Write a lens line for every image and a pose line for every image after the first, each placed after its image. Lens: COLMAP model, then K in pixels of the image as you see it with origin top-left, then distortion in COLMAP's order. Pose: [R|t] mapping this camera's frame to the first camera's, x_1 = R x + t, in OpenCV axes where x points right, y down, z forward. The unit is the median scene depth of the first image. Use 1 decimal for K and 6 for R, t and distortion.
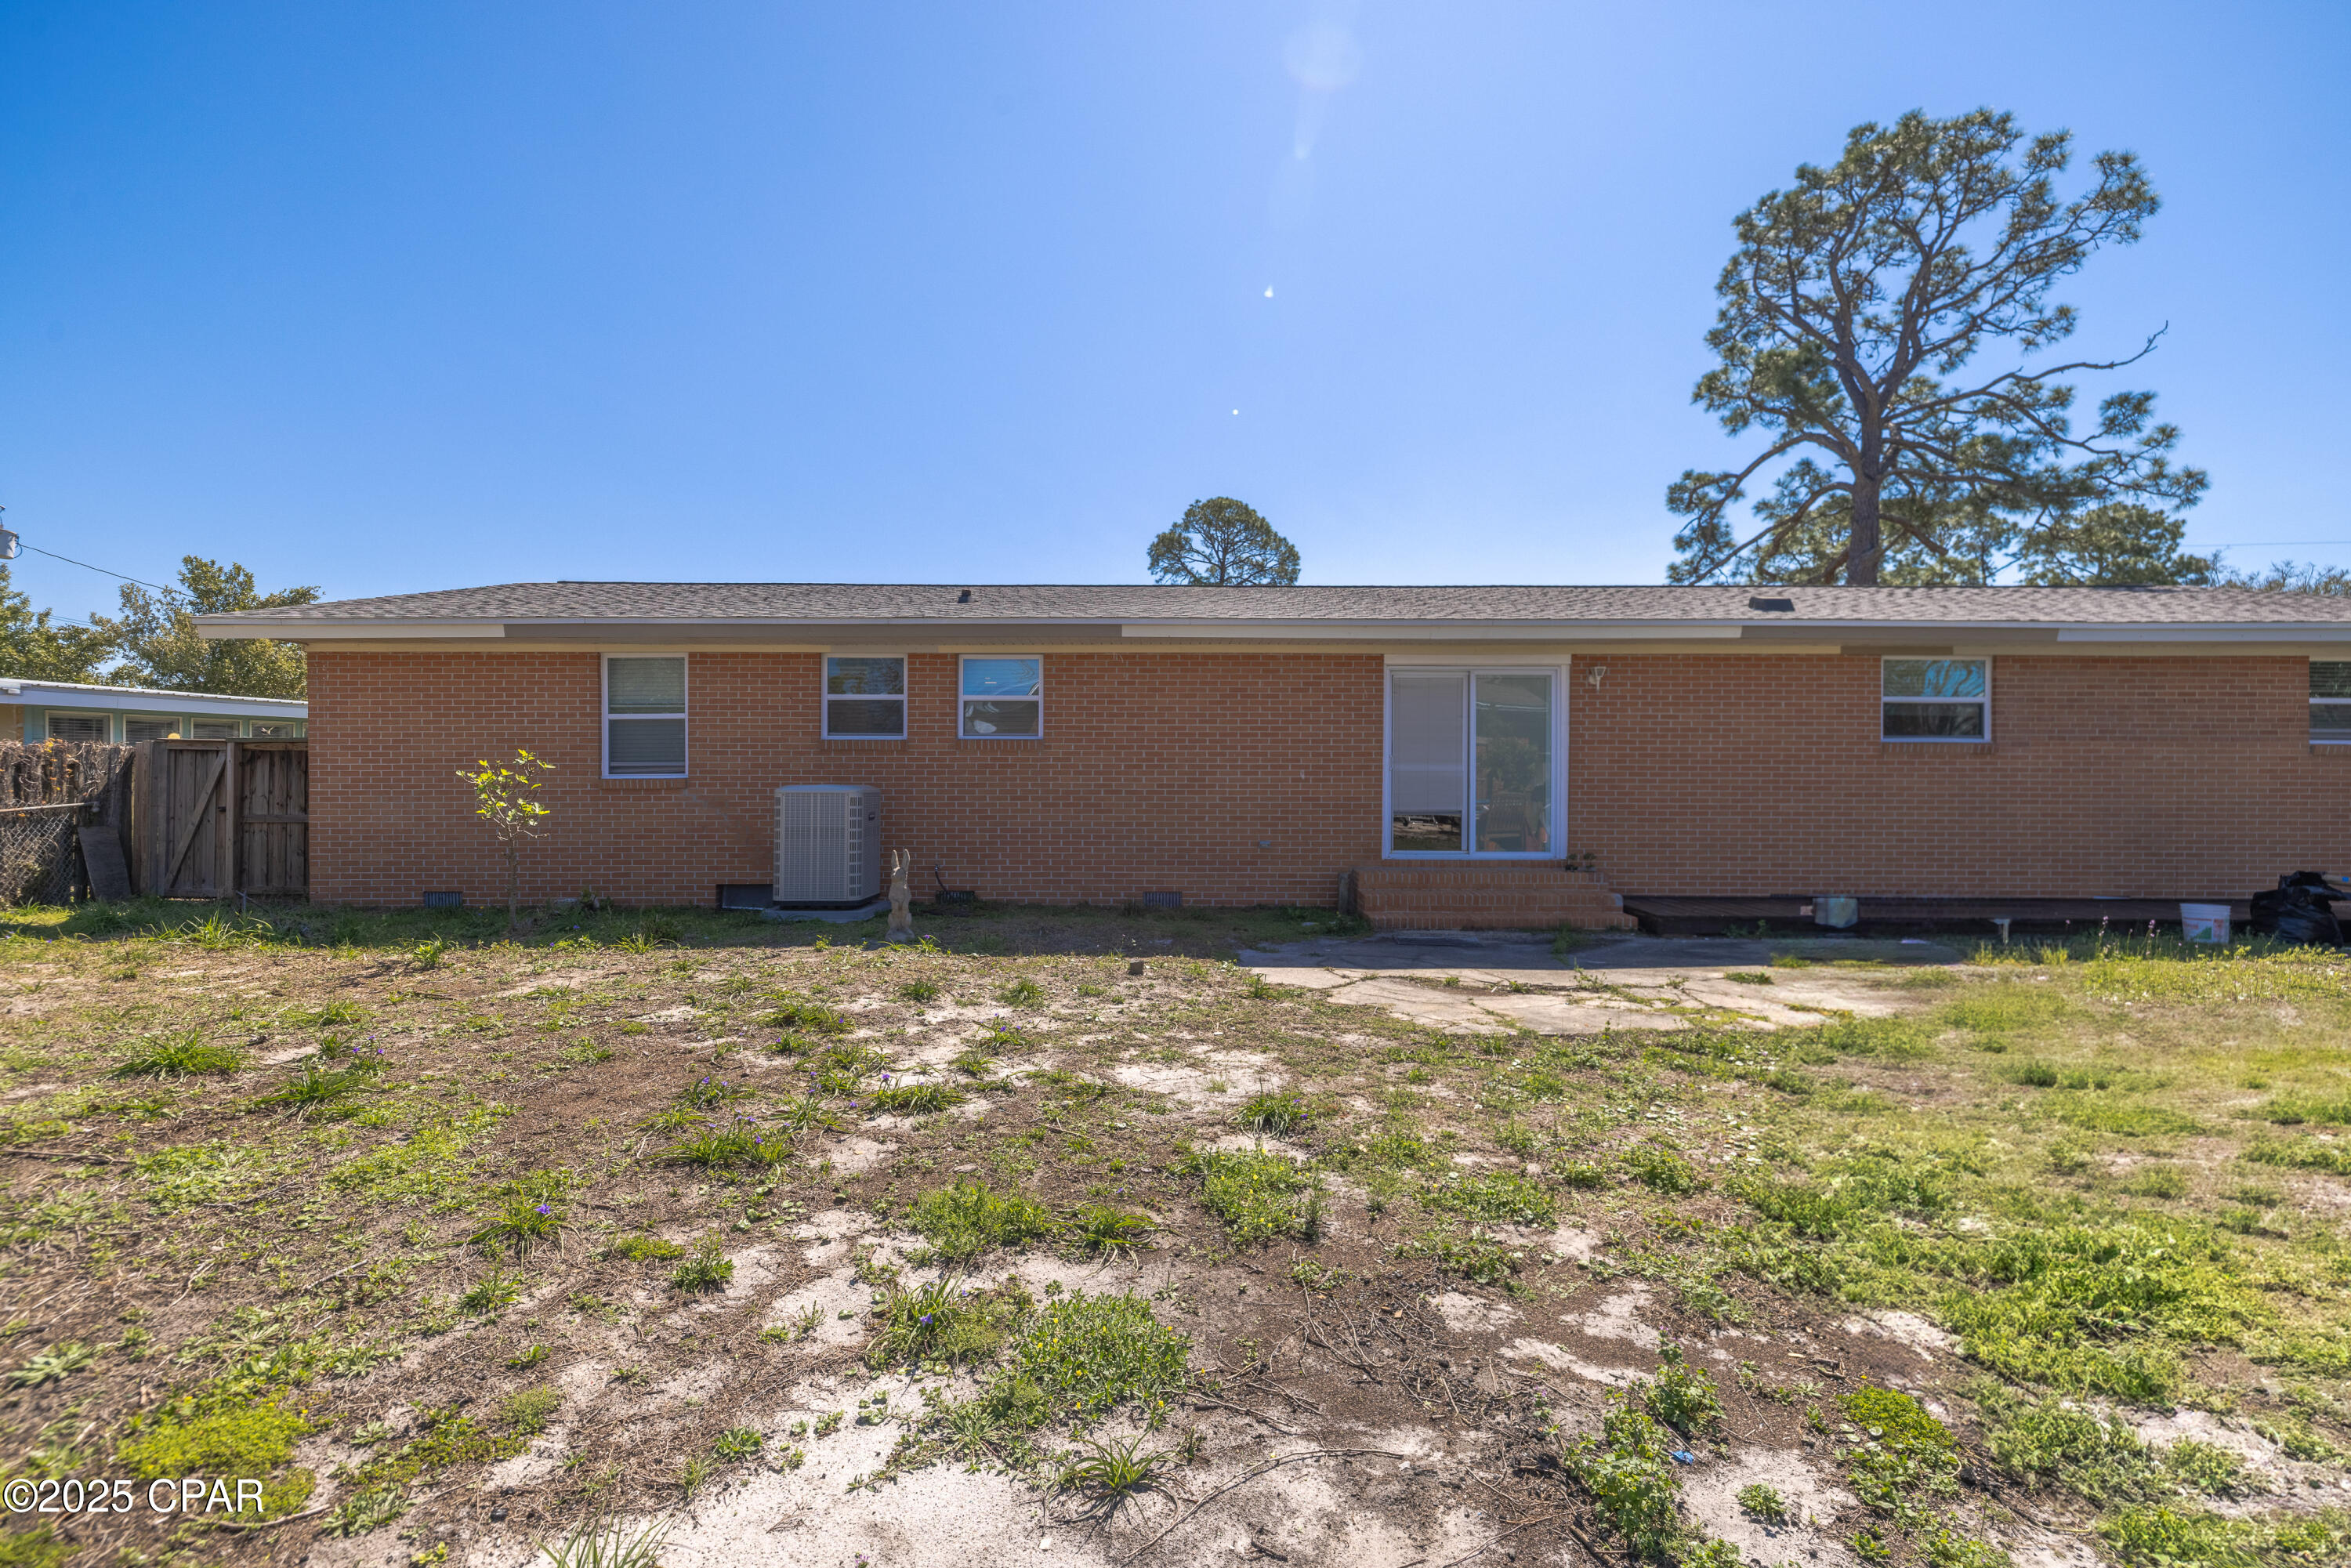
lens RADIAL K [[1036.2, 0, 1172.2], [0, 1036.2, 778.1], [0, 0, 1]] dist [-0.003941, -0.000187]
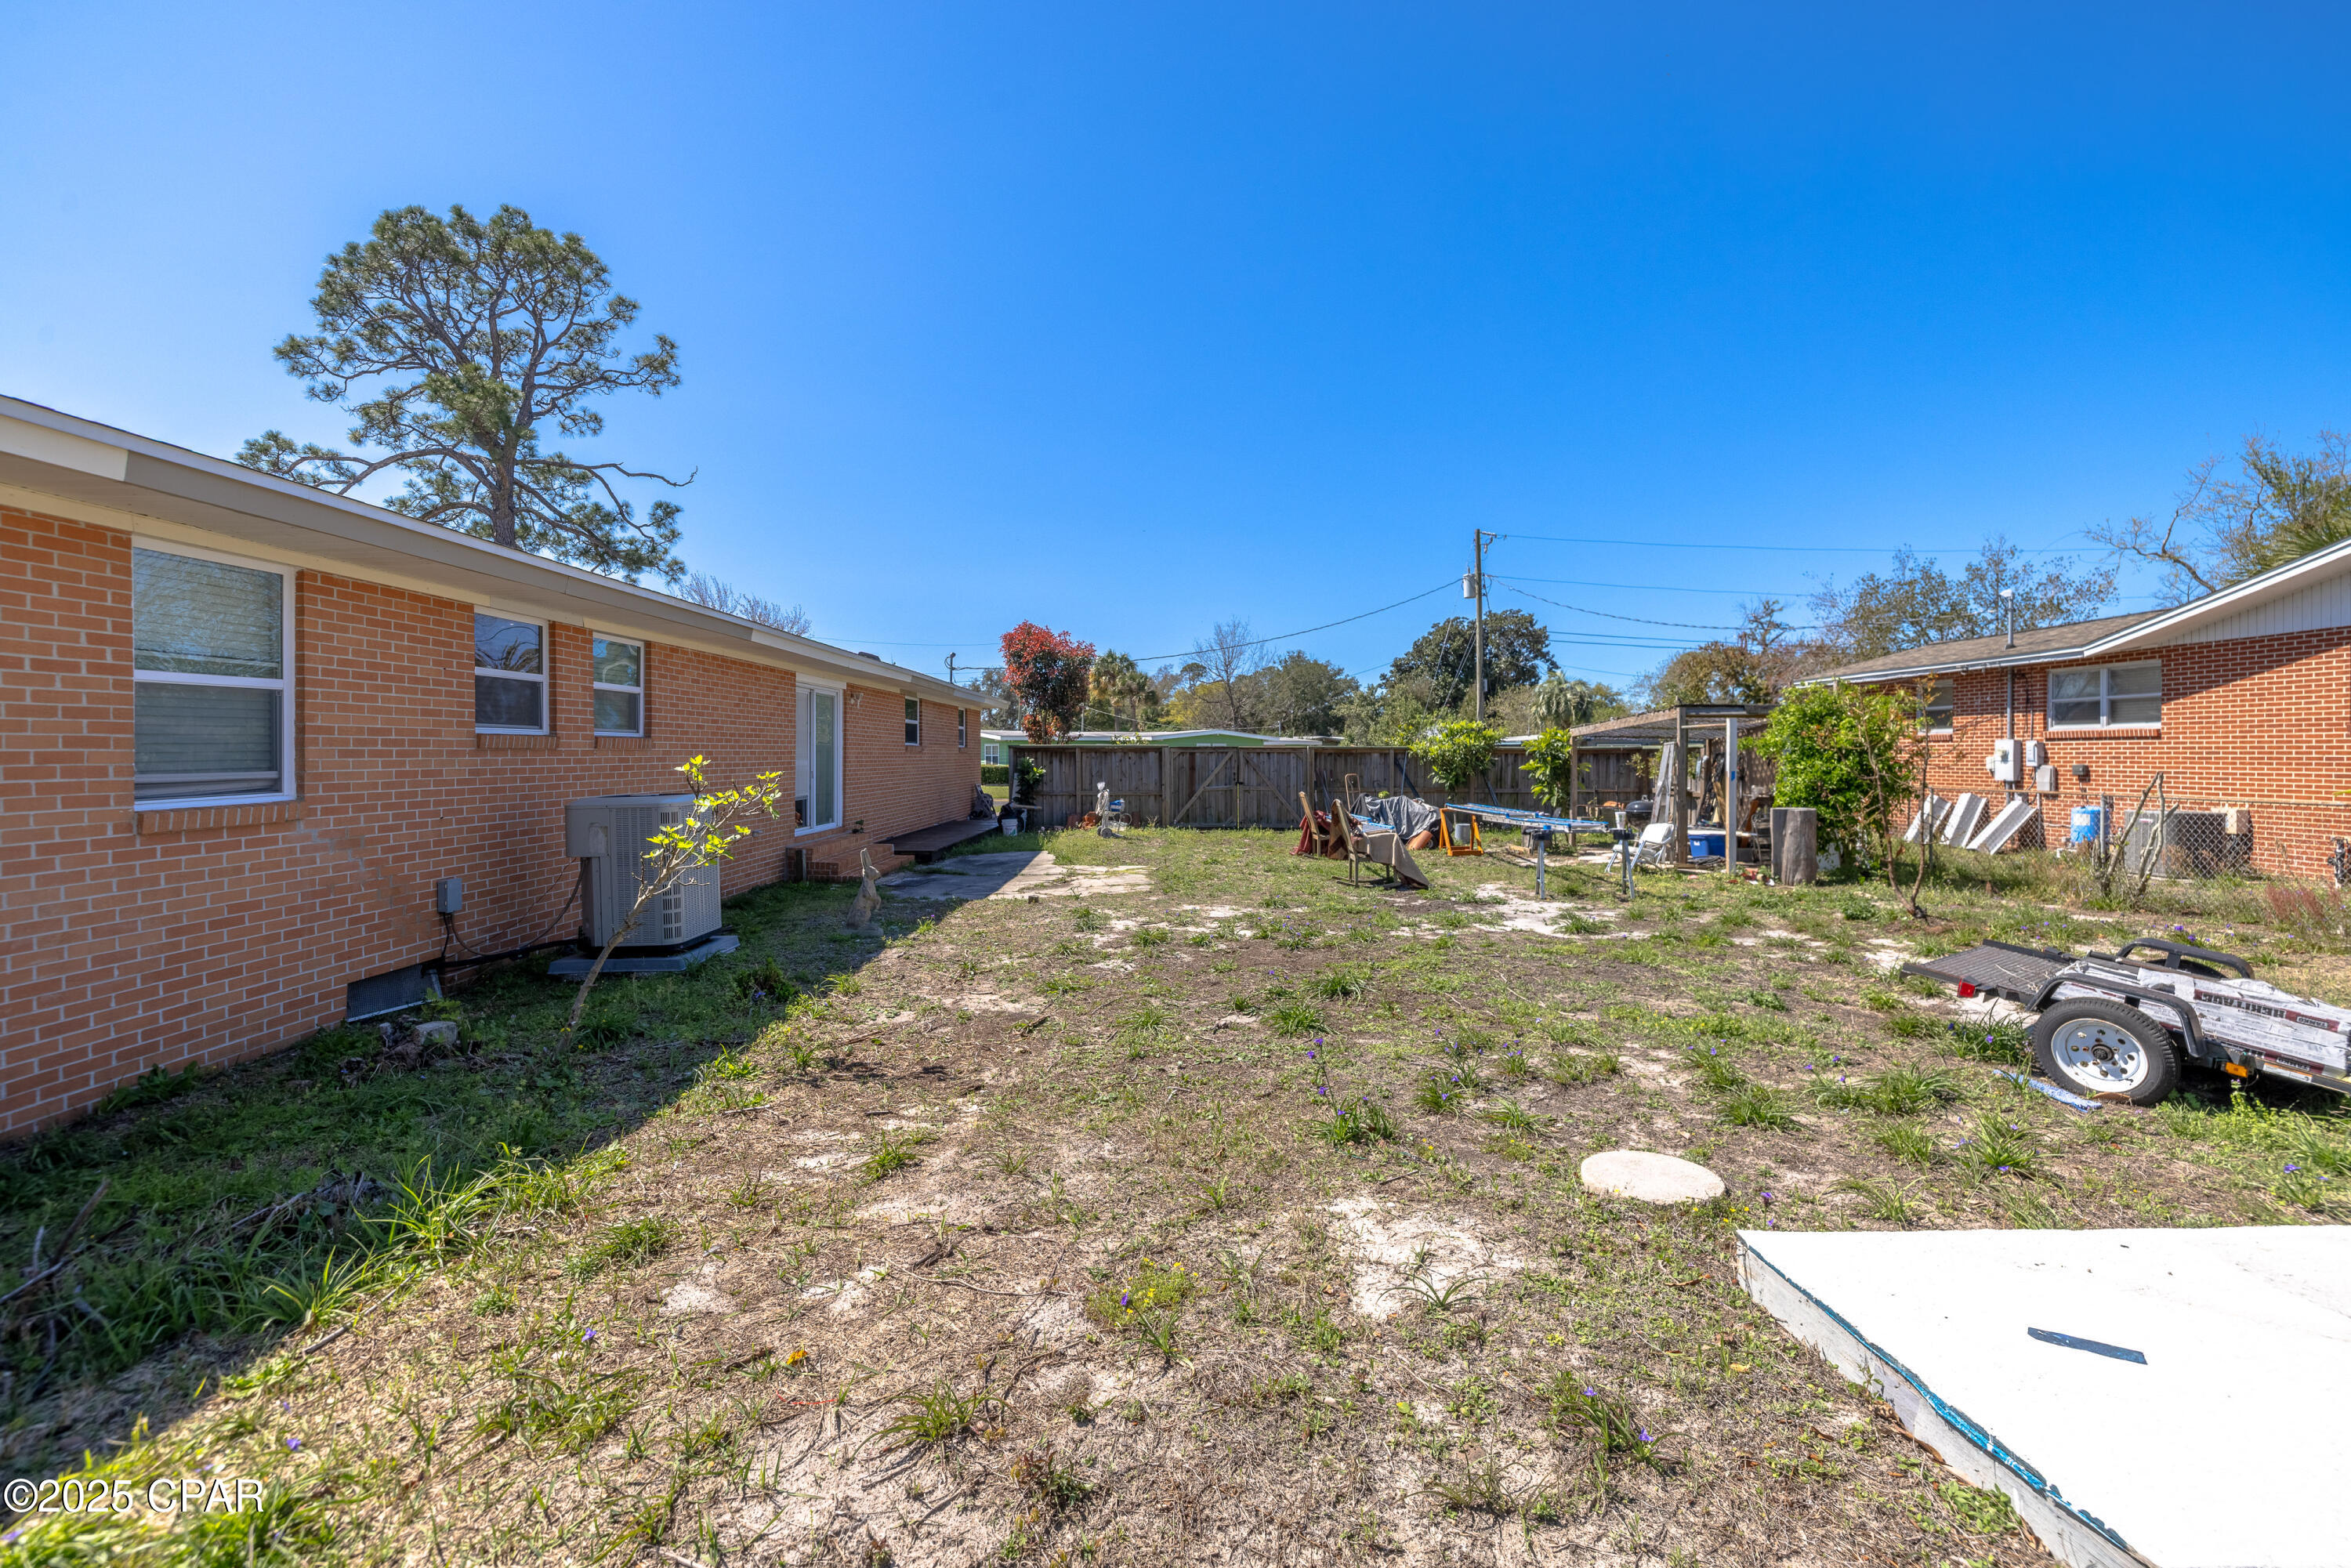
lens RADIAL K [[1036.2, 0, 1172.8], [0, 1036.2, 766.4], [0, 0, 1]] dist [-0.003941, -0.000187]
pose [[-0.017148, -0.015834, 0.999728, -0.552231], [0.013458, 0.999780, 0.016066, -0.011185], [-0.999762, 0.013730, -0.016931, 0.303417]]
